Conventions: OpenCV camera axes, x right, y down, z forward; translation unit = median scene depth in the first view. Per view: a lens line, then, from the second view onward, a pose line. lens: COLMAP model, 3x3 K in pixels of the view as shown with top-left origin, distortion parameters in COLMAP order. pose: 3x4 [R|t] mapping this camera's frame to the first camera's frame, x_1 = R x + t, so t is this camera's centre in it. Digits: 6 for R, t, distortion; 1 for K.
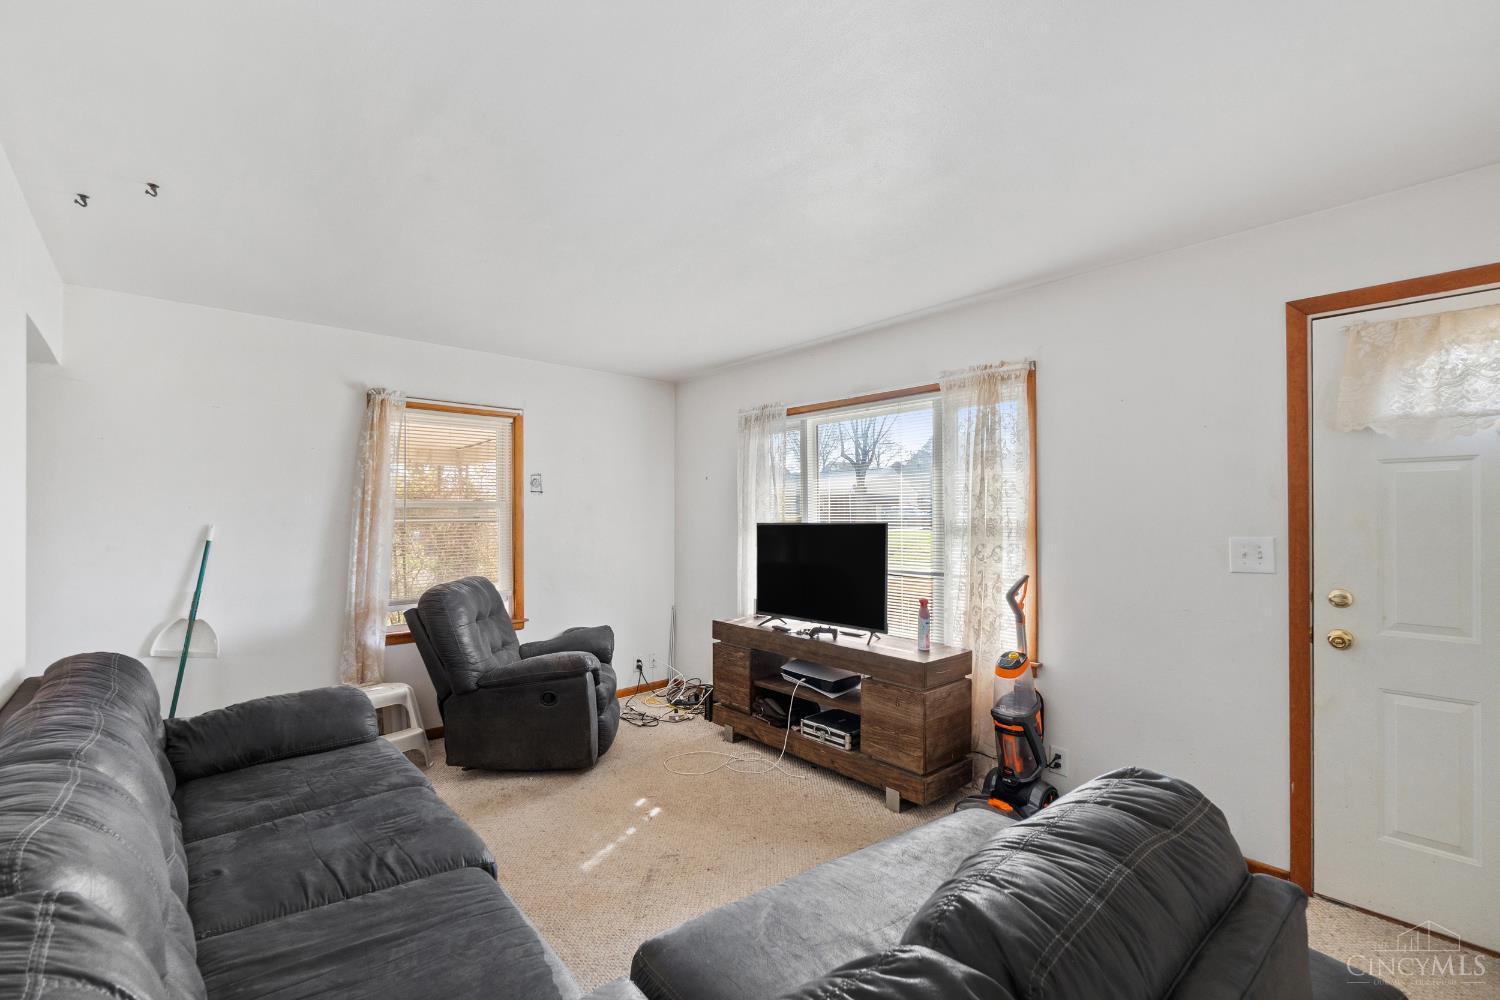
lens RADIAL K [[636.0, 0, 744.3], [0, 636.0, 499.9], [0, 0, 1]] dist [-0.010645, 0.000290]
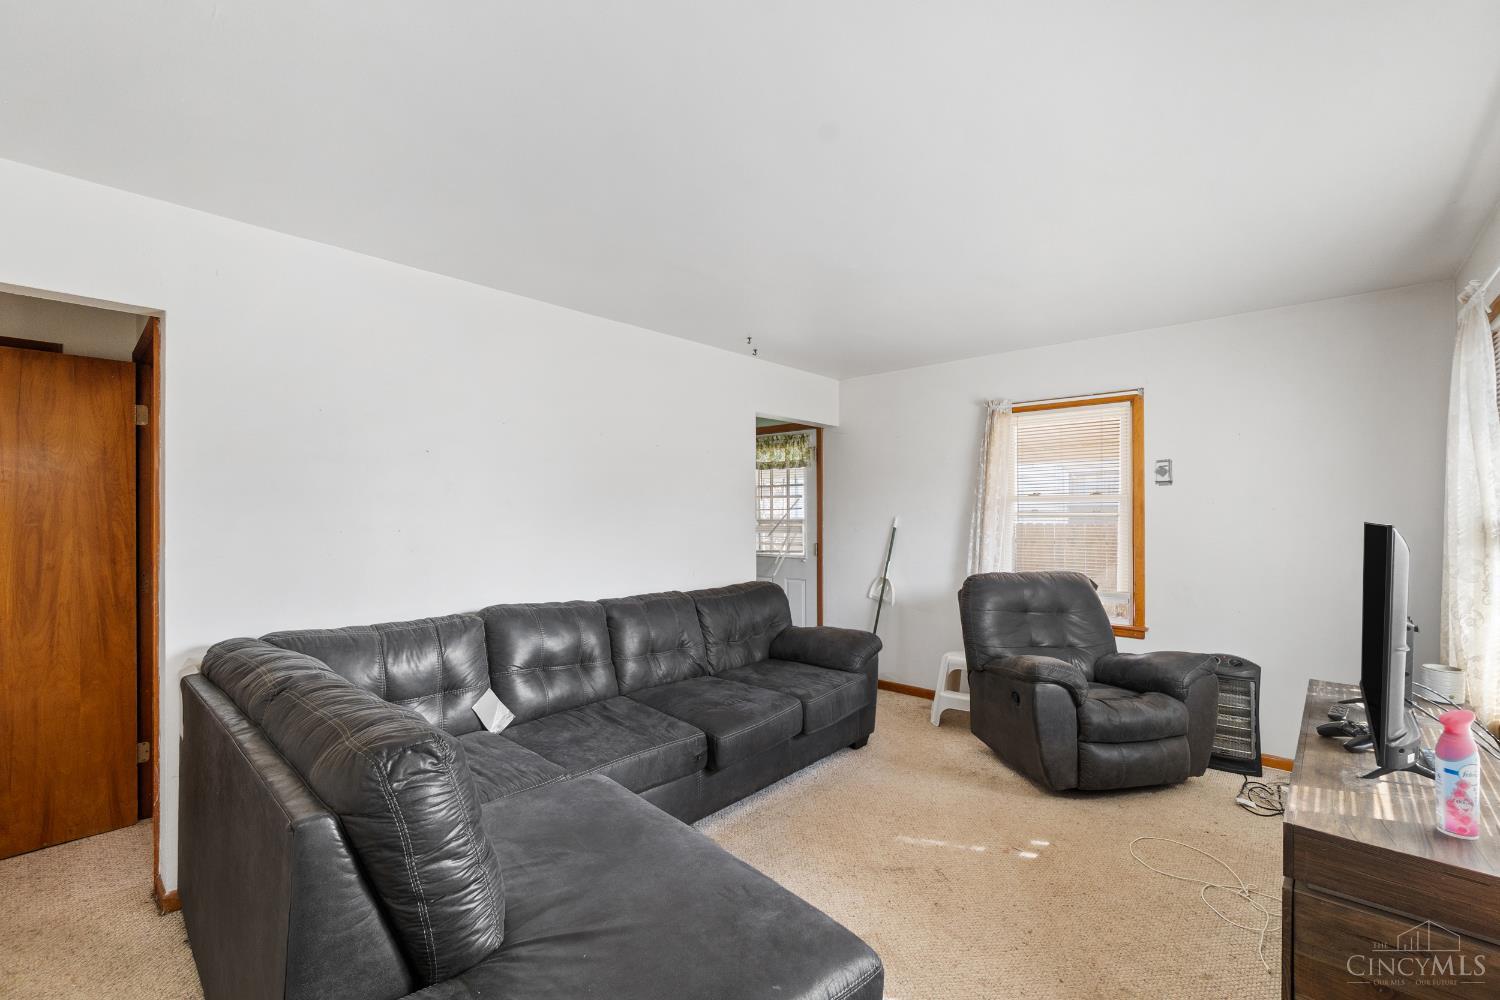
lens RADIAL K [[636.0, 0, 744.3], [0, 636.0, 499.9], [0, 0, 1]] dist [-0.010645, 0.000290]
pose [[0.100309, -0.015781, -0.994831, 0.649899], [0.032455, 0.999394, -0.012581, 0.006268], [0.994427, -0.031025, 0.100761, 0.515851]]
